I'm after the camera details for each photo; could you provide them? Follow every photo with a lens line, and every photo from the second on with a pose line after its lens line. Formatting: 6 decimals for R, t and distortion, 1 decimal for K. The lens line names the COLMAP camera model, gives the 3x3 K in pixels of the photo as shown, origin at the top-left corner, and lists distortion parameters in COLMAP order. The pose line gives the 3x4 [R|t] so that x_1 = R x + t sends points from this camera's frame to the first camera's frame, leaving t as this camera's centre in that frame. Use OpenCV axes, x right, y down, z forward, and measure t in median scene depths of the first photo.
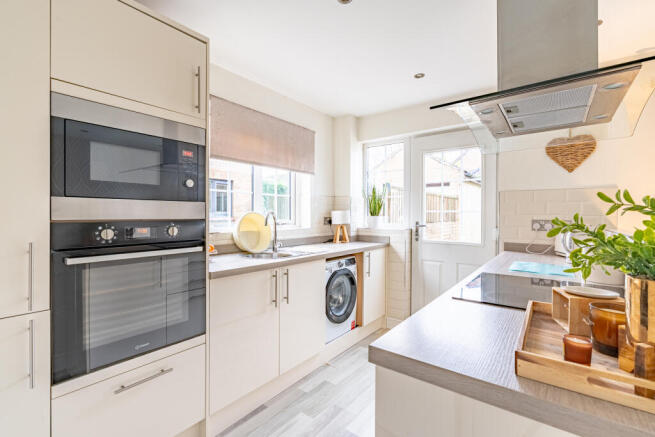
lens RADIAL K [[294.3, 0, 319.7], [0, 294.3, 217.8], [0, 0, 1]] dist [0.000138, 0.000164]
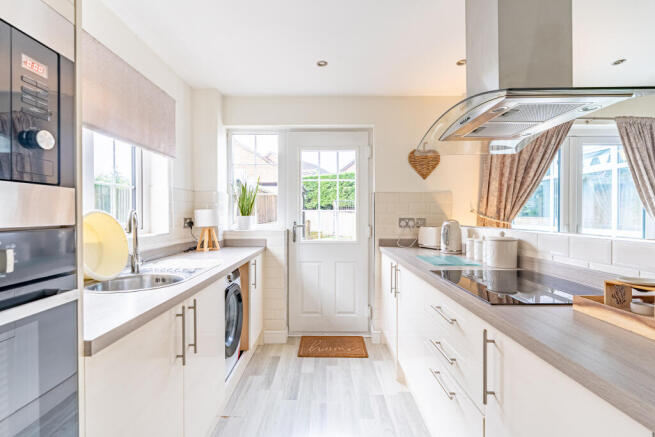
lens RADIAL K [[298.1, 0, 323.9], [0, 298.1, 216.3], [0, 0, 1]] dist [-0.001776, 0.000392]
pose [[0.789961, -0.008395, 0.613100, -0.177448], [0.010345, 0.999946, 0.000363, -0.002804], [-0.613070, 0.006056, 0.790005, 0.196631]]
